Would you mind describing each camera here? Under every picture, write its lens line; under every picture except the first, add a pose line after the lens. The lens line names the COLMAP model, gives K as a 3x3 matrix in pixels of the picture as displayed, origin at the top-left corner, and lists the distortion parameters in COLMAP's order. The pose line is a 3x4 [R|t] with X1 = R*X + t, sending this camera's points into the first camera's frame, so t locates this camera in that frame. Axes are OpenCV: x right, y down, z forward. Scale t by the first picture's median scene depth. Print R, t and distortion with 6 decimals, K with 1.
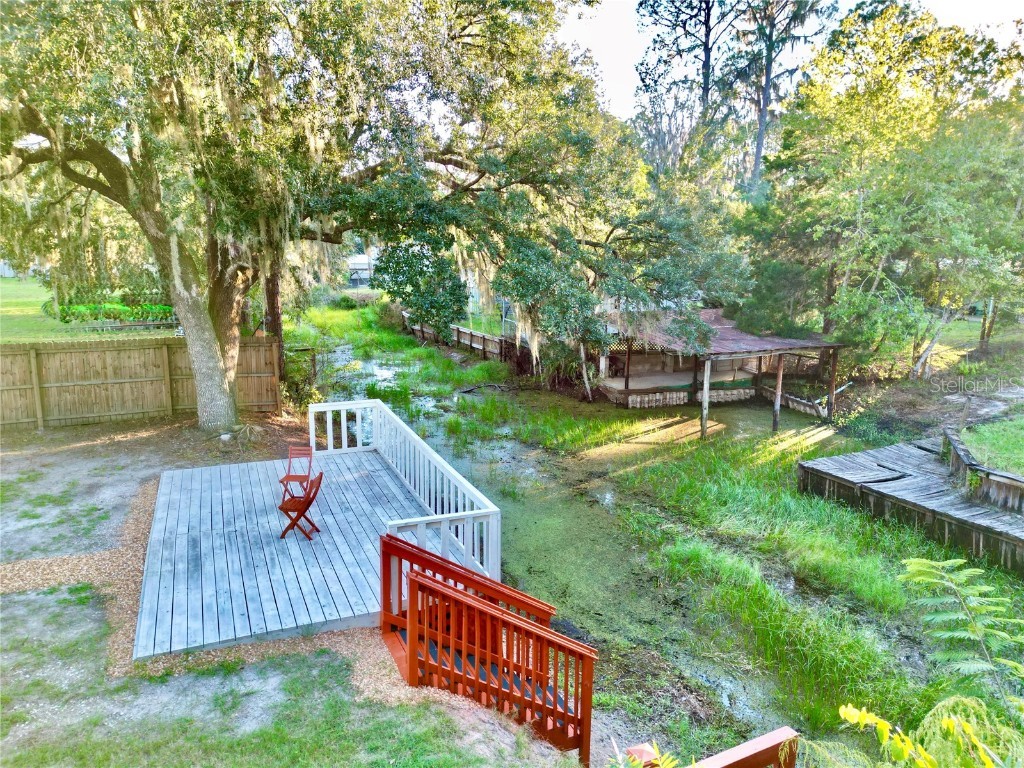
lens RADIAL K [[716.4, 0, 512.0], [0, 716.4, 384.0], [0, 0, 1]] dist [0.090412, -0.108226]
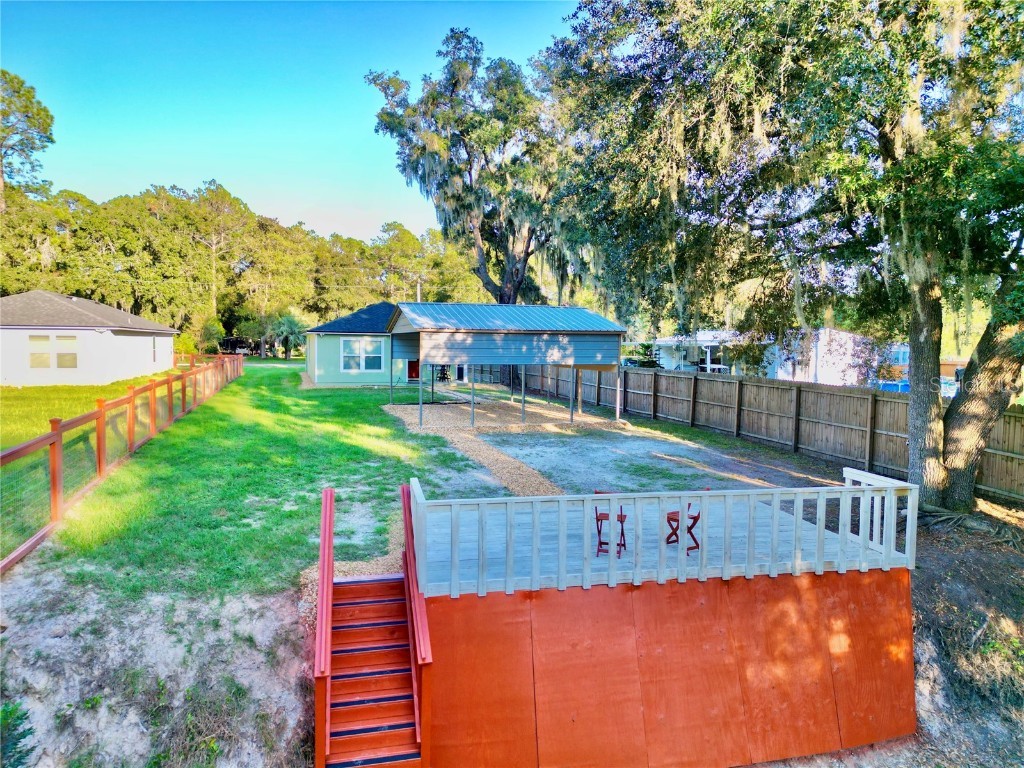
lens RADIAL K [[717.4, 0, 512.0], [0, 717.4, 384.0], [0, 0, 1]] dist [0.055237, -0.044593]
pose [[-0.196909, 0.040380, -0.979590, 0.691571], [-0.213813, 0.973334, 0.083101, -0.057277], [0.956823, 0.225812, -0.183024, 1.020600]]
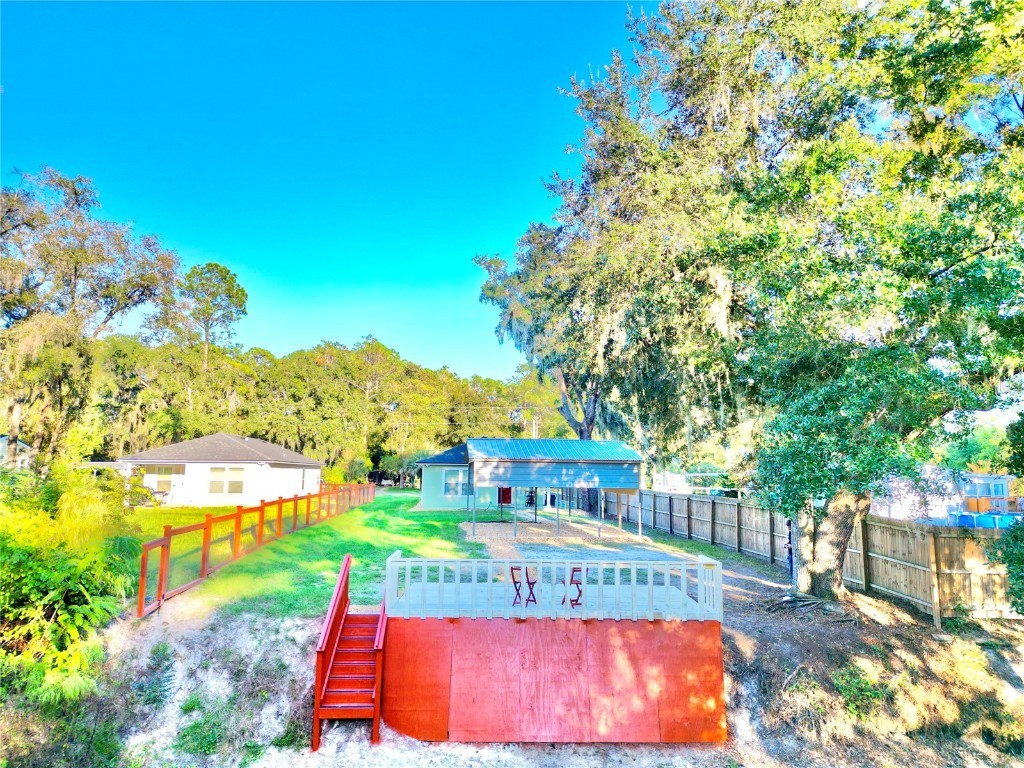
lens RADIAL K [[716.4, 0, 512.0], [0, 716.4, 384.0], [0, 0, 1]] dist [0.090412, -0.108226]
pose [[-0.390682, -0.133201, -0.910838, 1.120667], [-0.204966, 0.977223, -0.054994, -0.135826], [0.897417, 0.165205, -0.409085, 1.502118]]
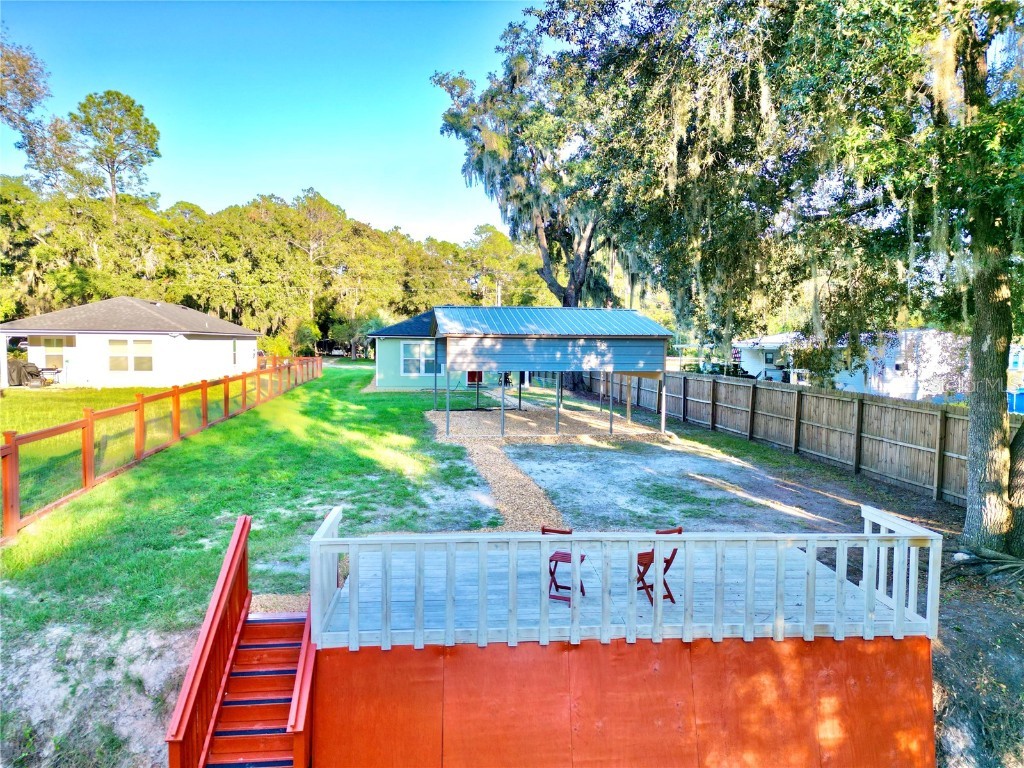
lens RADIAL K [[717.4, 0, 512.0], [0, 717.4, 384.0], [0, 0, 1]] dist [0.055237, -0.044593]
pose [[-0.331221, 0.037883, -0.942792, 0.535966], [-0.207385, 0.971837, 0.111909, -0.105131], [0.920480, 0.232587, -0.314037, 1.162077]]
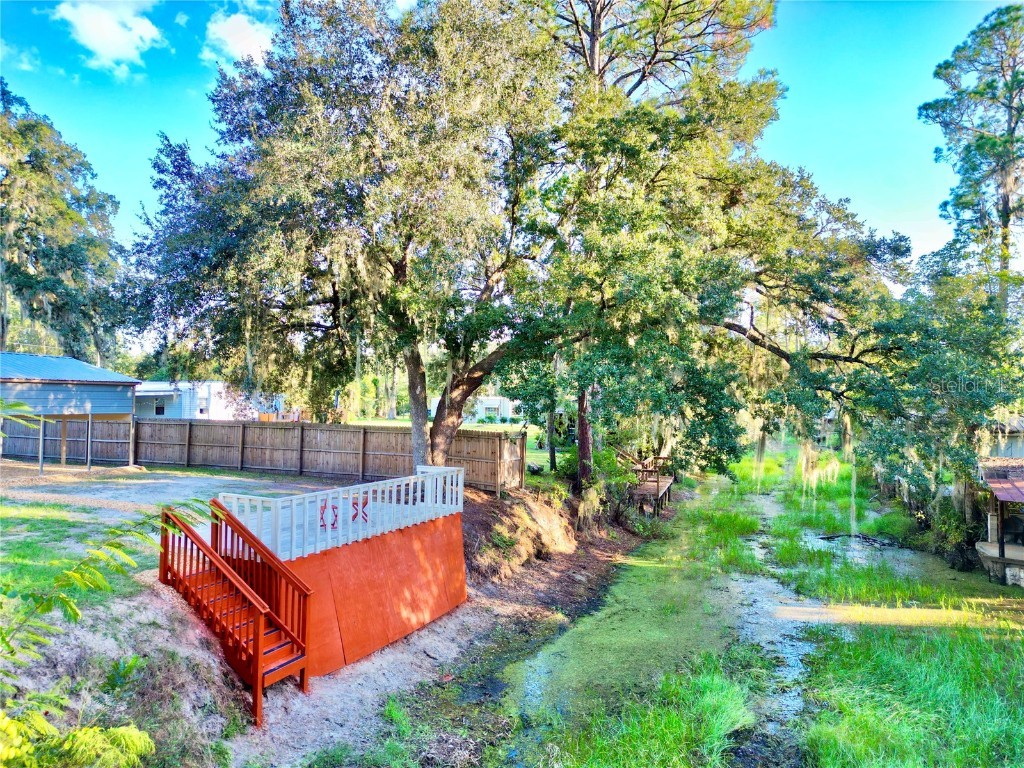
lens RADIAL K [[716.4, 0, 512.0], [0, 716.4, 384.0], [0, 0, 1]] dist [0.090412, -0.108226]
pose [[0.665362, -0.023612, -0.746147, 1.113171], [-0.154094, 0.973631, -0.168221, 0.107597], [0.730444, 0.226905, 0.644178, 0.280541]]
